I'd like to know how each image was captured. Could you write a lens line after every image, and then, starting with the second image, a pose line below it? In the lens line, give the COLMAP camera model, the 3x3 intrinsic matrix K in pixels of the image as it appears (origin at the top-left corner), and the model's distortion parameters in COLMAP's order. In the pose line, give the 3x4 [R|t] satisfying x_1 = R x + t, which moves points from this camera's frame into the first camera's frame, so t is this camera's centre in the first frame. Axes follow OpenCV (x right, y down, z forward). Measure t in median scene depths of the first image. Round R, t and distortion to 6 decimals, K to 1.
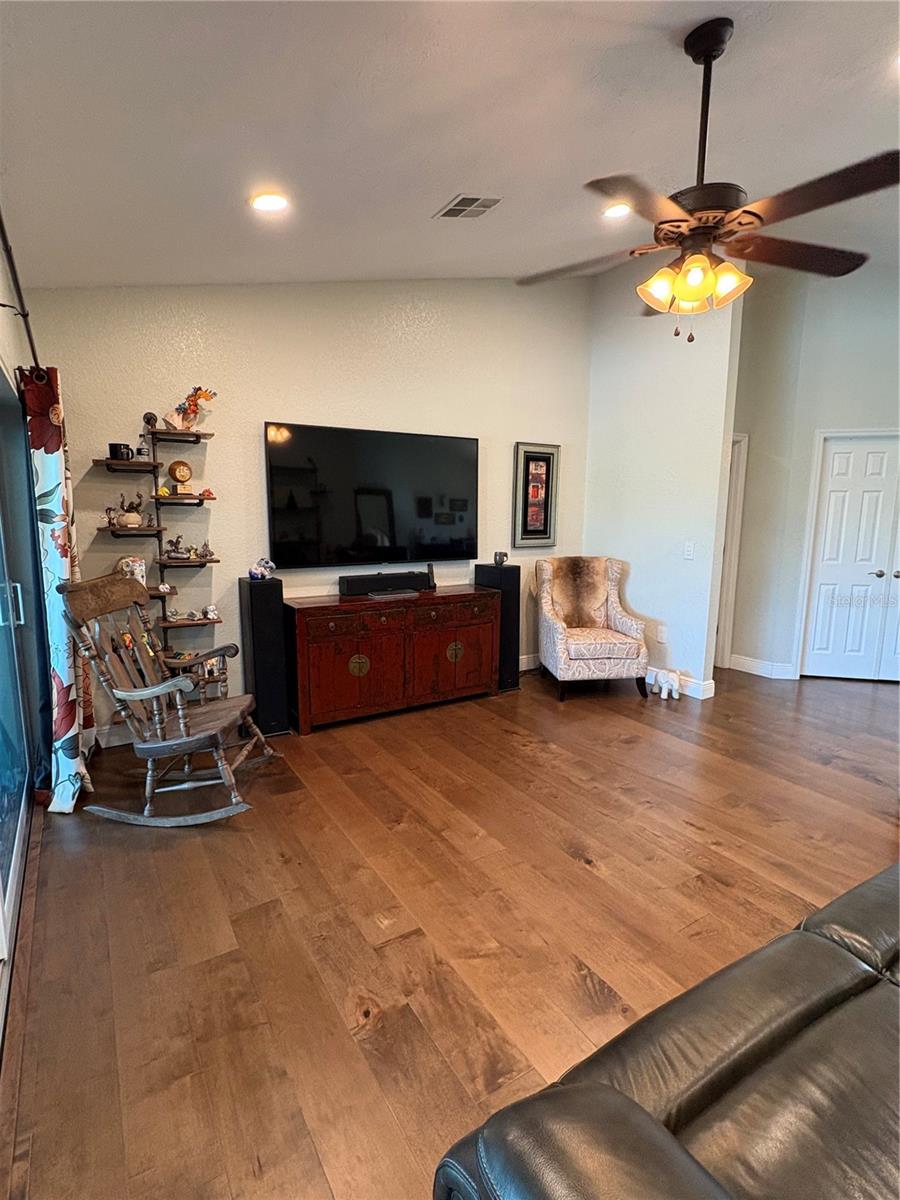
lens RADIAL K [[592.7, 0, 450.0], [0, 592.7, 600.0], [0, 0, 1]] dist [-0.001833, -0.000905]
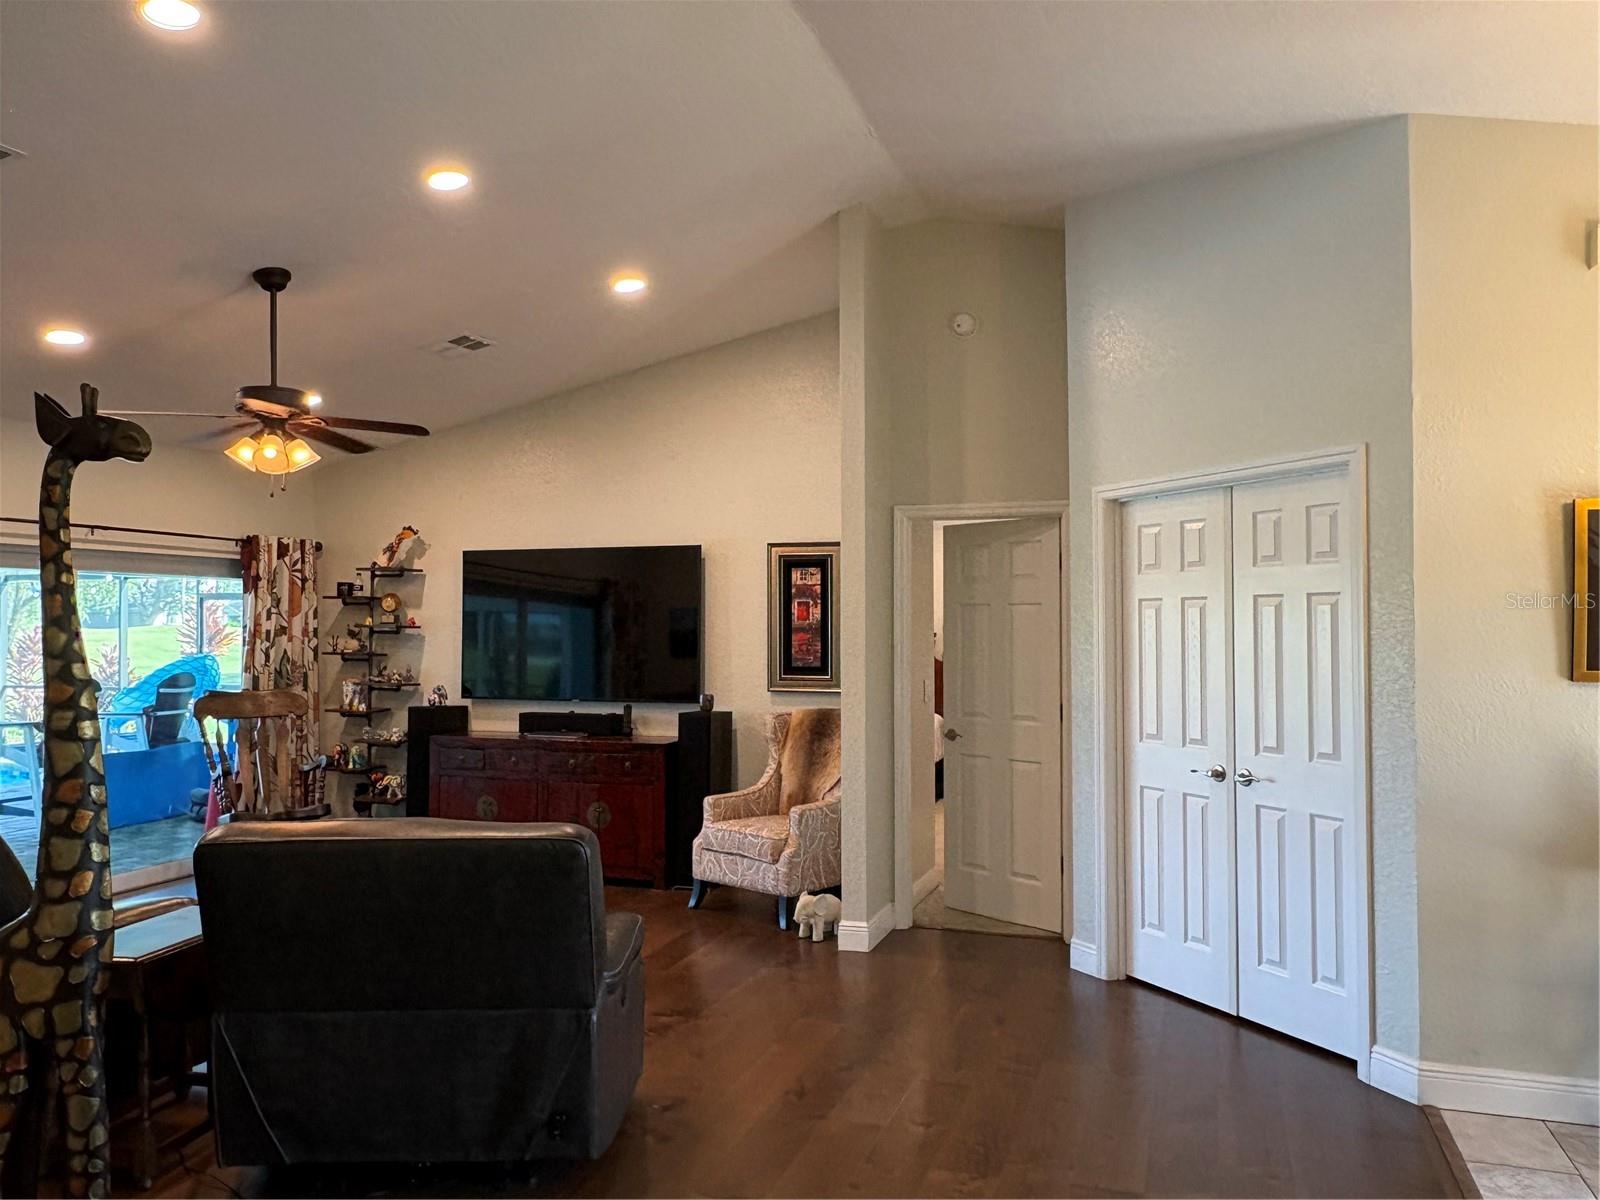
lens RADIAL K [[1193.8, 0, 800.0], [0, 1193.8, 600.0], [0, 0, 1]] dist [0.008880, 0.002804]
pose [[0.632999, -0.025244, -0.773741, 1.248538], [-0.116159, 0.985056, -0.127168, -0.020687], [0.765388, 0.170374, 0.620607, 0.146891]]
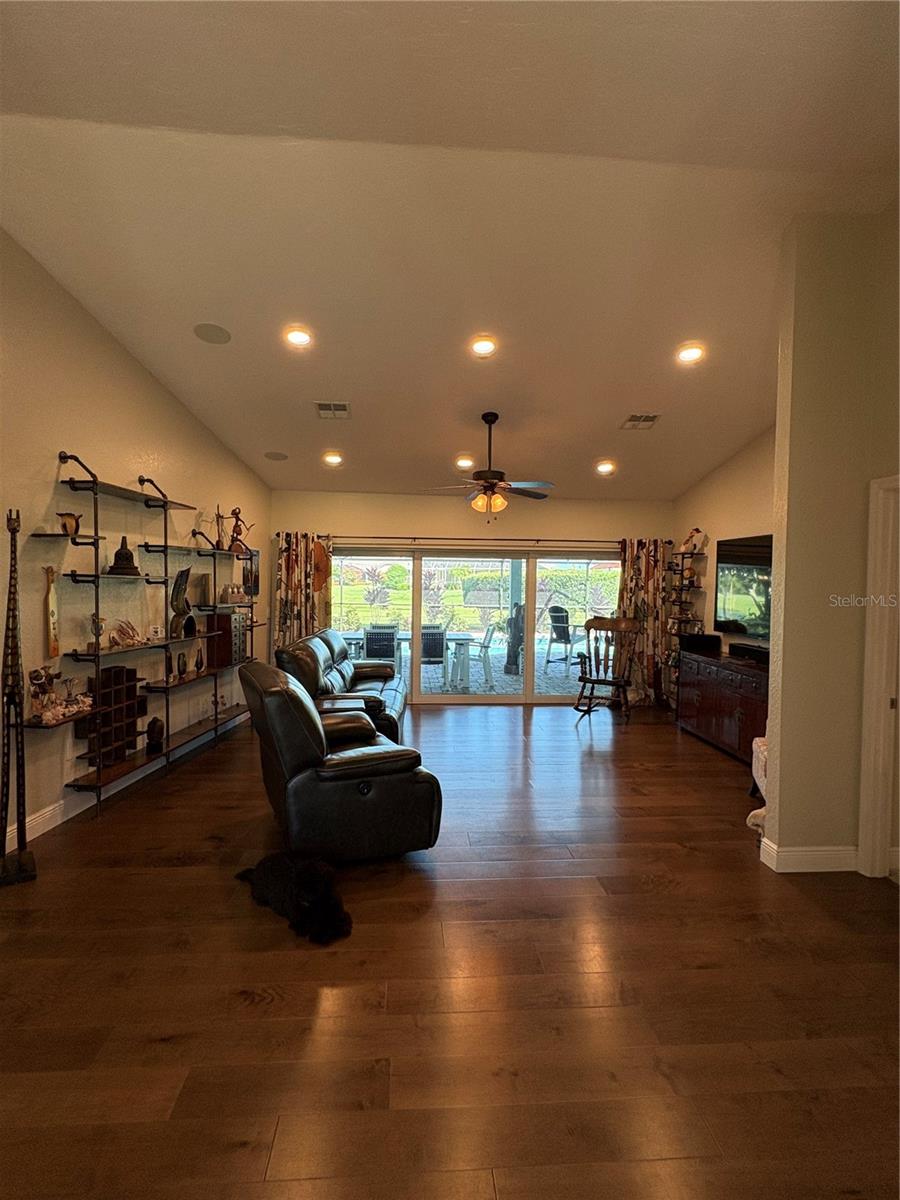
lens RADIAL K [[592.7, 0, 450.0], [0, 592.7, 600.0], [0, 0, 1]] dist [-0.001833, -0.000905]
pose [[-0.477252, 0.014698, -0.878644, 1.145549], [-0.155433, 0.982683, 0.100865, -0.146226], [0.864911, 0.184708, -0.466703, 0.887238]]
